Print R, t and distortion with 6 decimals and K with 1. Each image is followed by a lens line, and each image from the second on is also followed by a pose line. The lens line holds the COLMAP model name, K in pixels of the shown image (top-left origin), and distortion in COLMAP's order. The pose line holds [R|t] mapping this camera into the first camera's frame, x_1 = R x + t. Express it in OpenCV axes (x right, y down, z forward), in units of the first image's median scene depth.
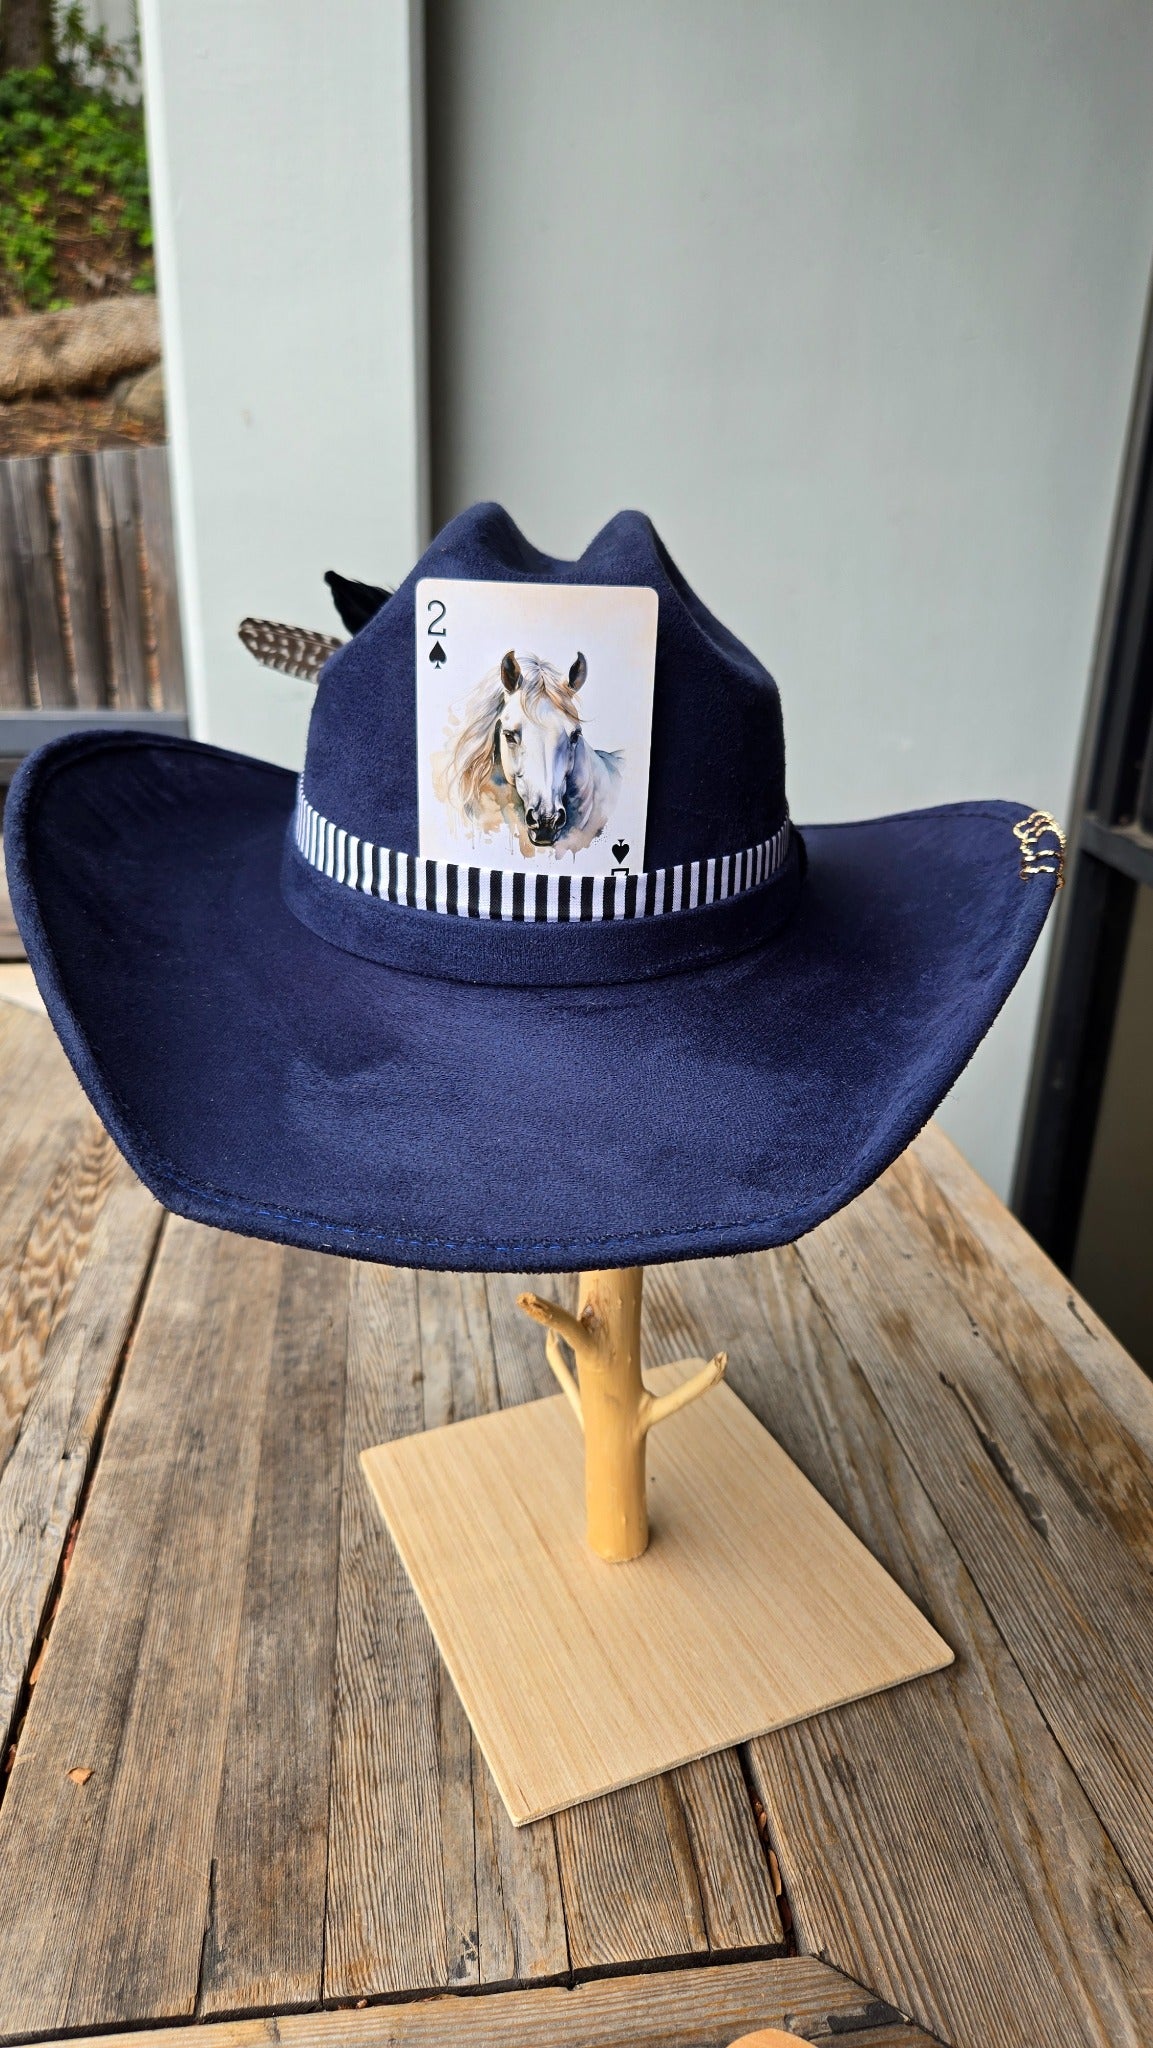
lens RADIAL K [[1388.6, 0, 565.6], [0, 1388.6, 1001.9], [0, 0, 1]] dist [0.053537, -0.055847]
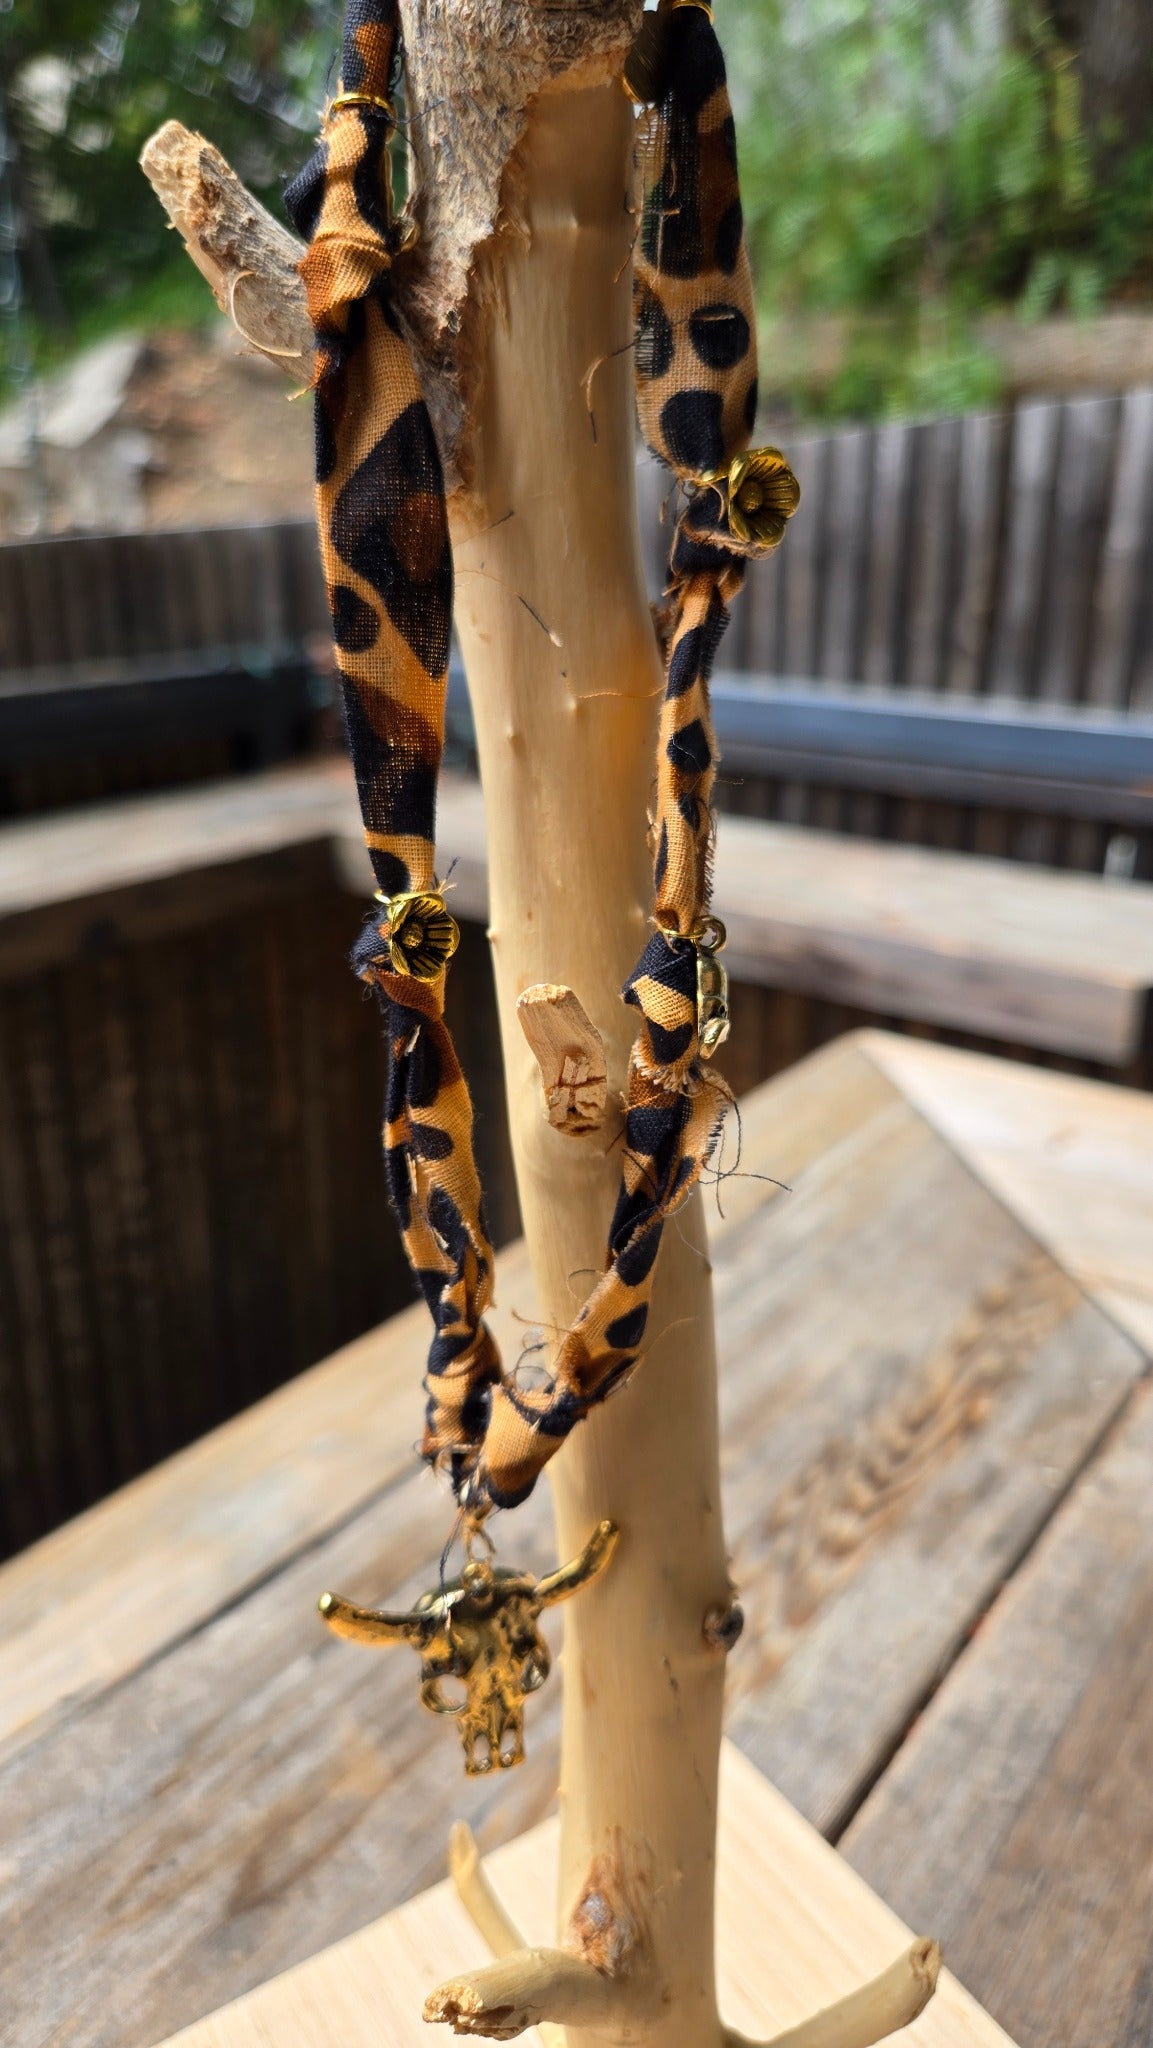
lens RADIAL K [[1453.7, 0, 576.5], [0, 1453.7, 1024.0], [0, 0, 1]] dist [0.004582, -0.050799]
pose [[0.723269, 0.221981, -0.653916, -0.162099], [-0.240726, 0.968576, 0.062540, -0.092309], [0.647250, 0.112181, 0.753978, 0.811434]]
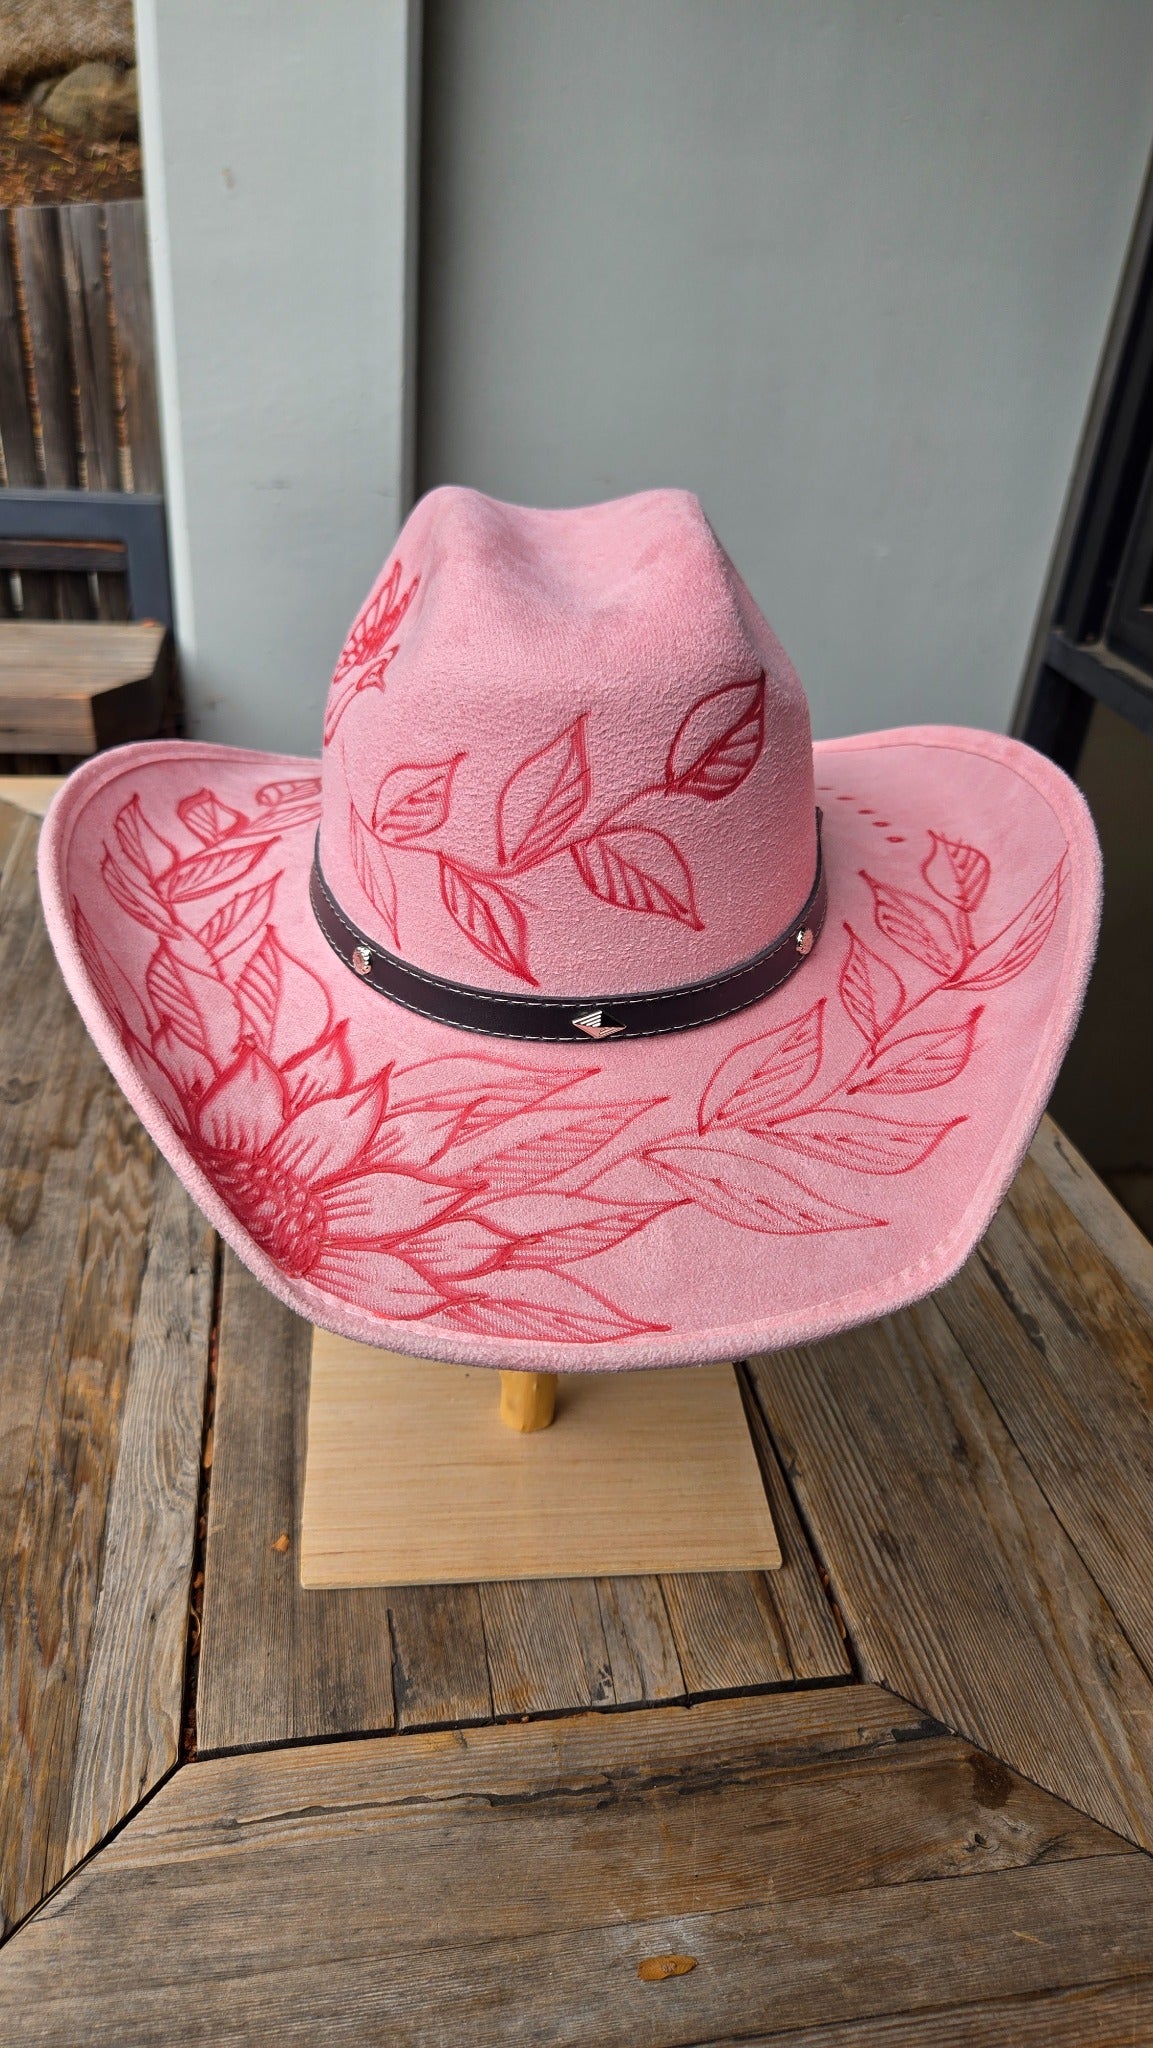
lens RADIAL K [[1391.2, 0, 533.9], [0, 1391.2, 995.9], [0, 0, 1]] dist [0.050897, -0.048273]
pose [[0.998775, 0.021670, 0.044478, -0.162295], [-0.028672, 0.986145, 0.163390, -0.106253], [-0.040321, -0.164465, 0.985558, -0.108847]]
